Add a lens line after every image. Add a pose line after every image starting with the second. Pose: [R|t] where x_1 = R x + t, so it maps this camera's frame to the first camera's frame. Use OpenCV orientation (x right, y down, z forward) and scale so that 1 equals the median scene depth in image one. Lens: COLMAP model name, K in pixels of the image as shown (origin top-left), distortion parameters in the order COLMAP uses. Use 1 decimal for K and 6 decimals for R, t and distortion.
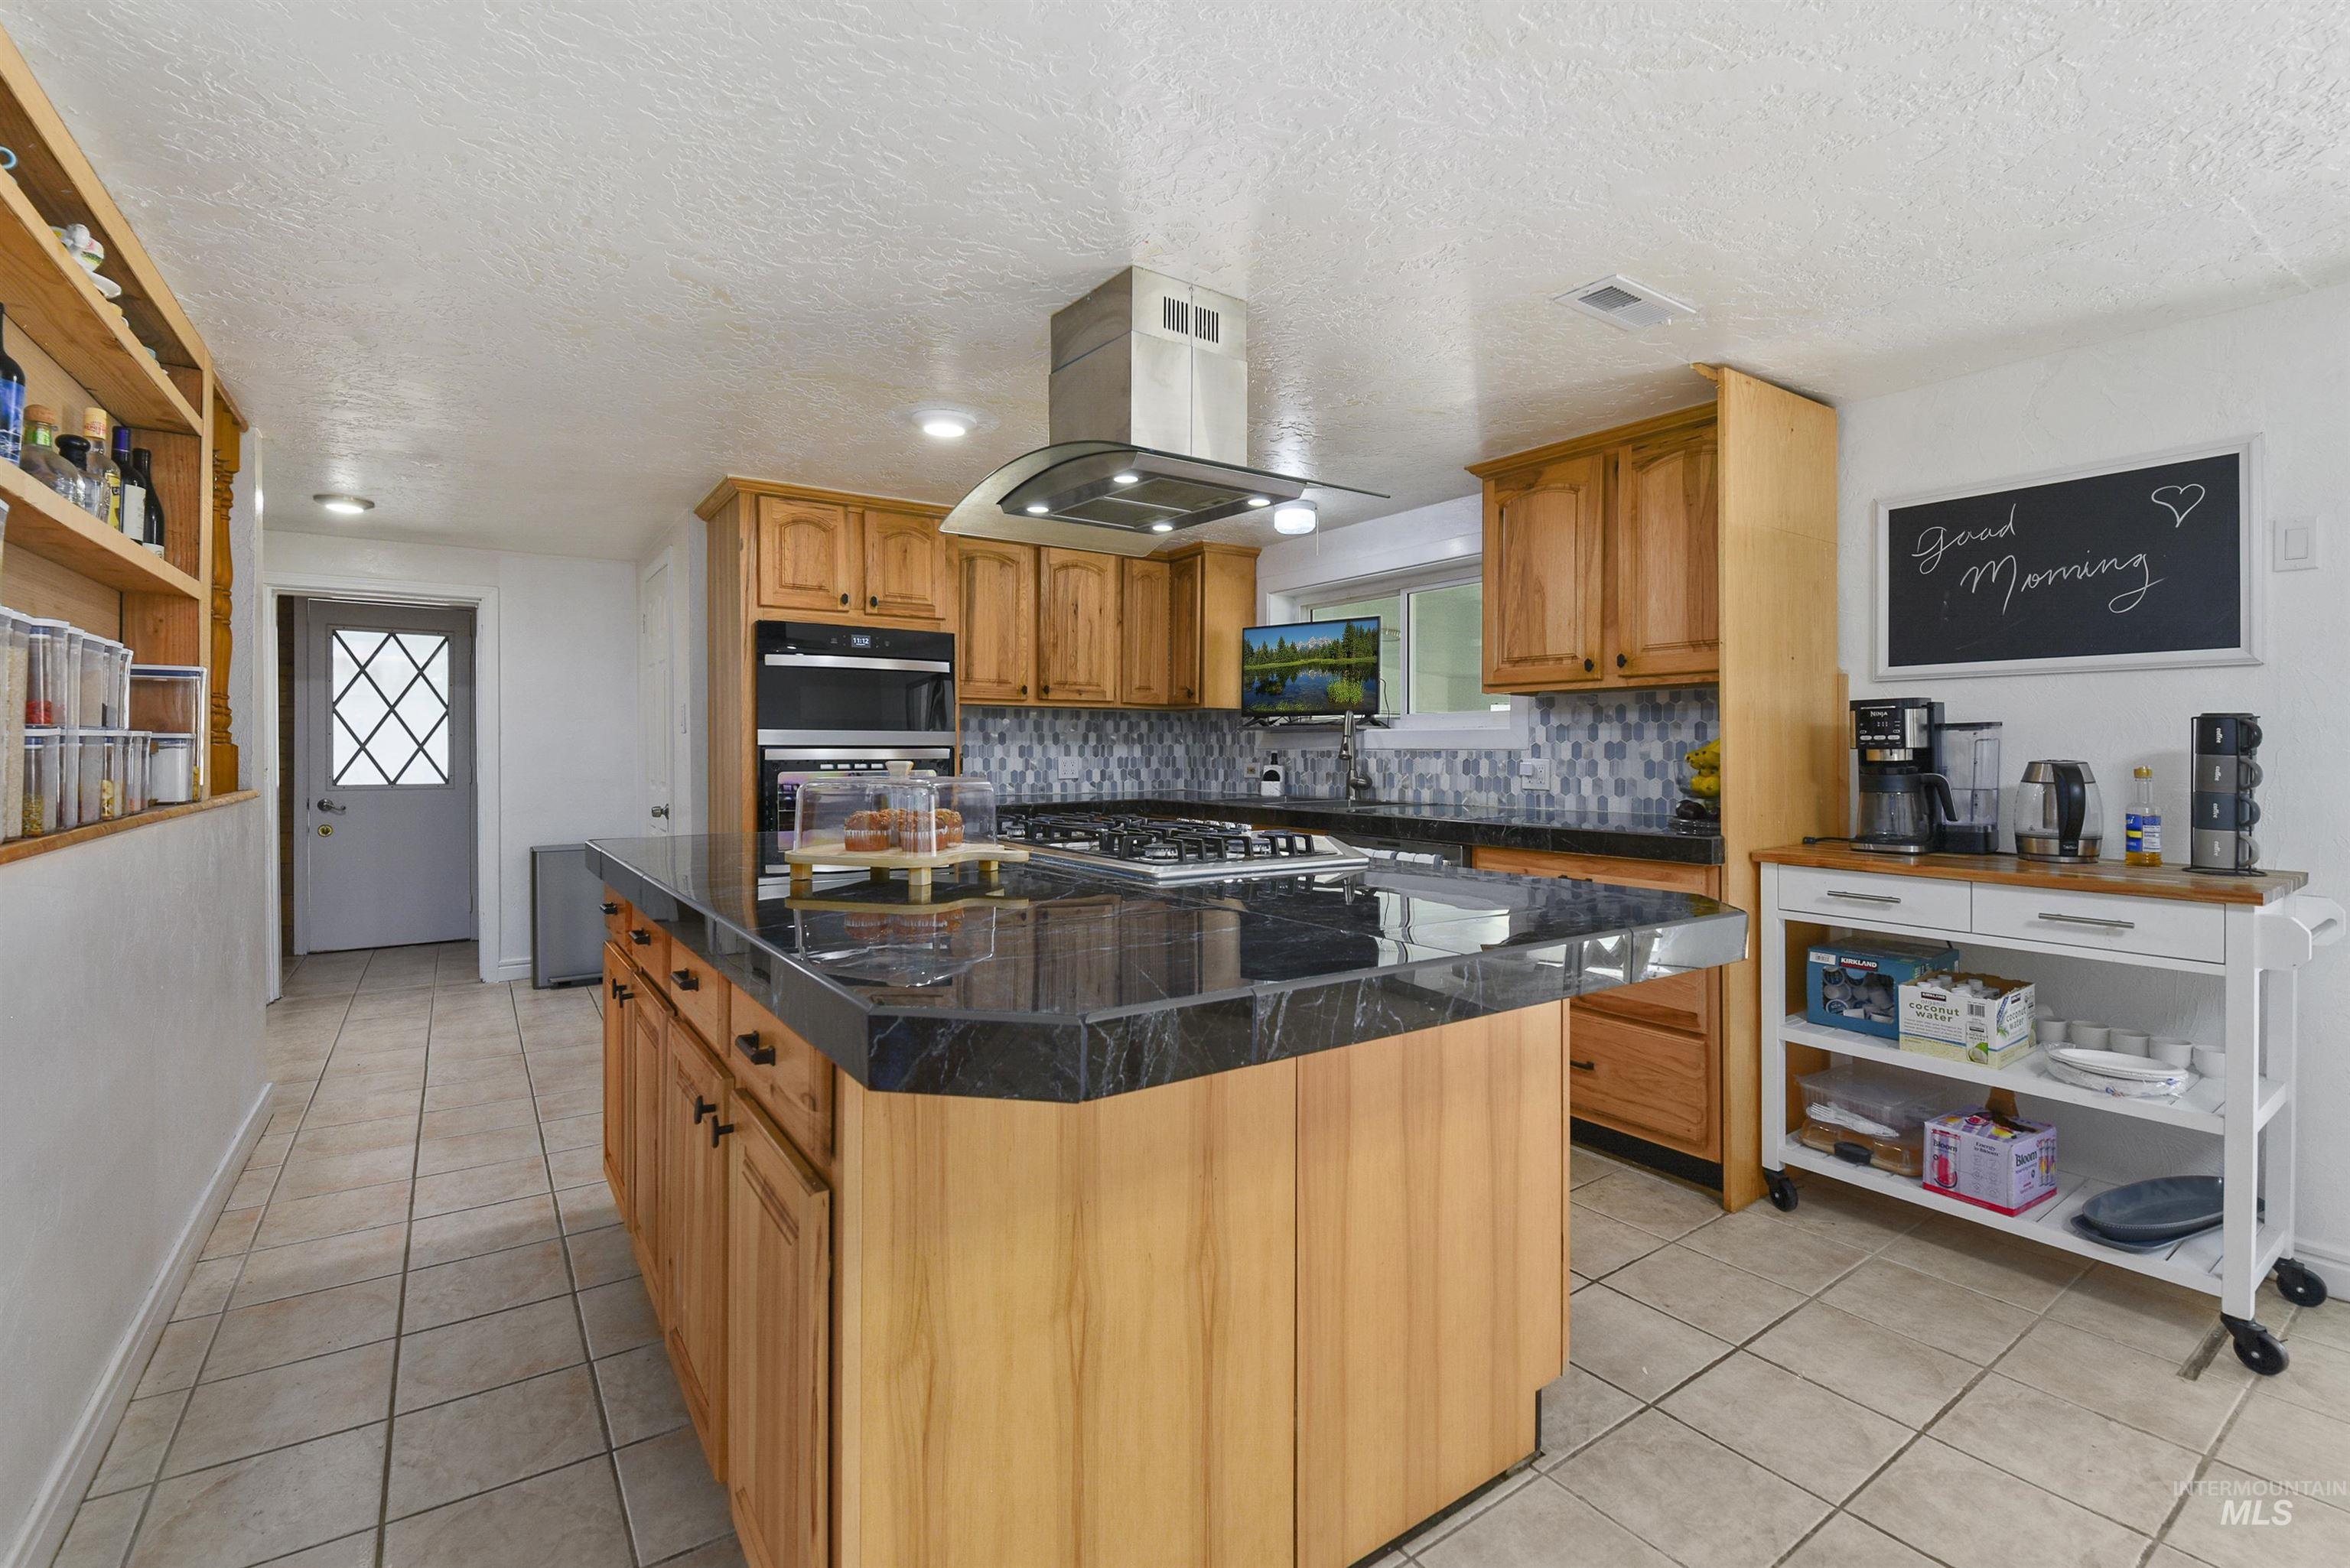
lens RADIAL K [[1031.8, 0, 1170.9], [0, 1031.8, 770.0], [0, 0, 1]] dist [-0.012517, -0.000131]
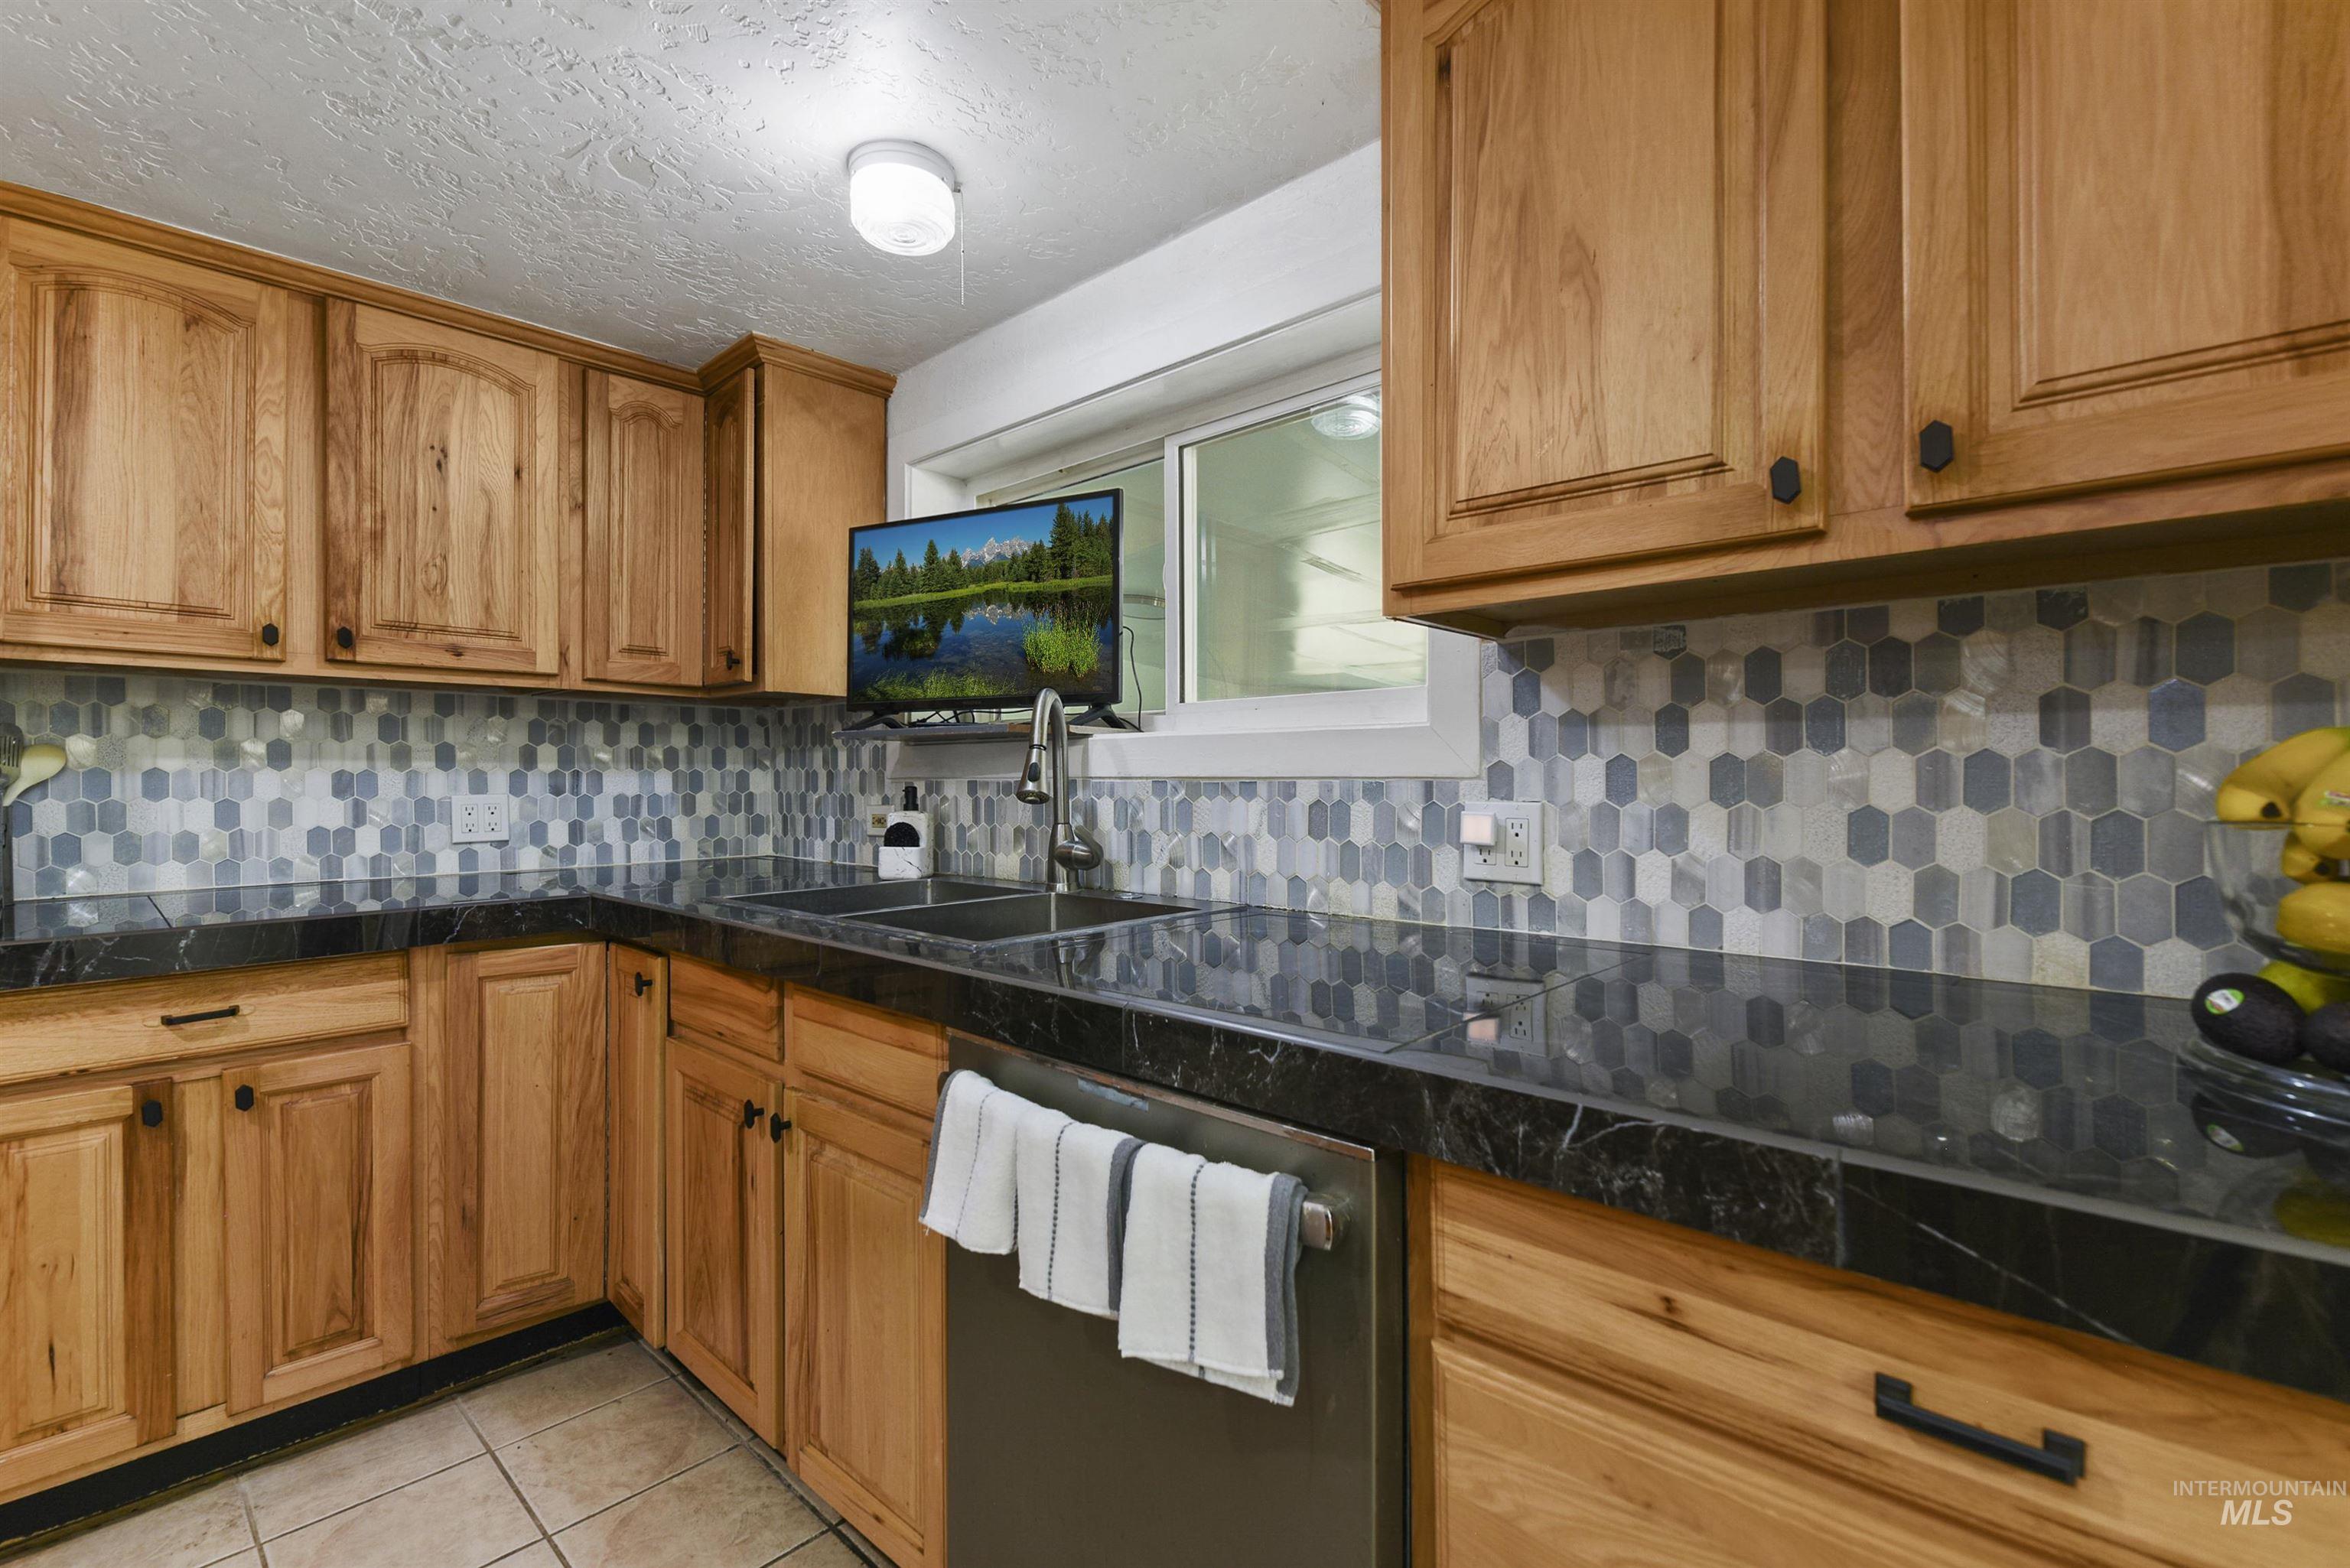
lens RADIAL K [[1031.8, 0, 1170.9], [0, 1031.8, 770.0], [0, 0, 1]] dist [-0.012517, -0.000131]
pose [[0.978660, 0.000406, 0.205486, 0.123036], [0.005635, 0.999569, -0.028816, -0.009841], [-0.205409, 0.029359, 0.978236, 0.519138]]
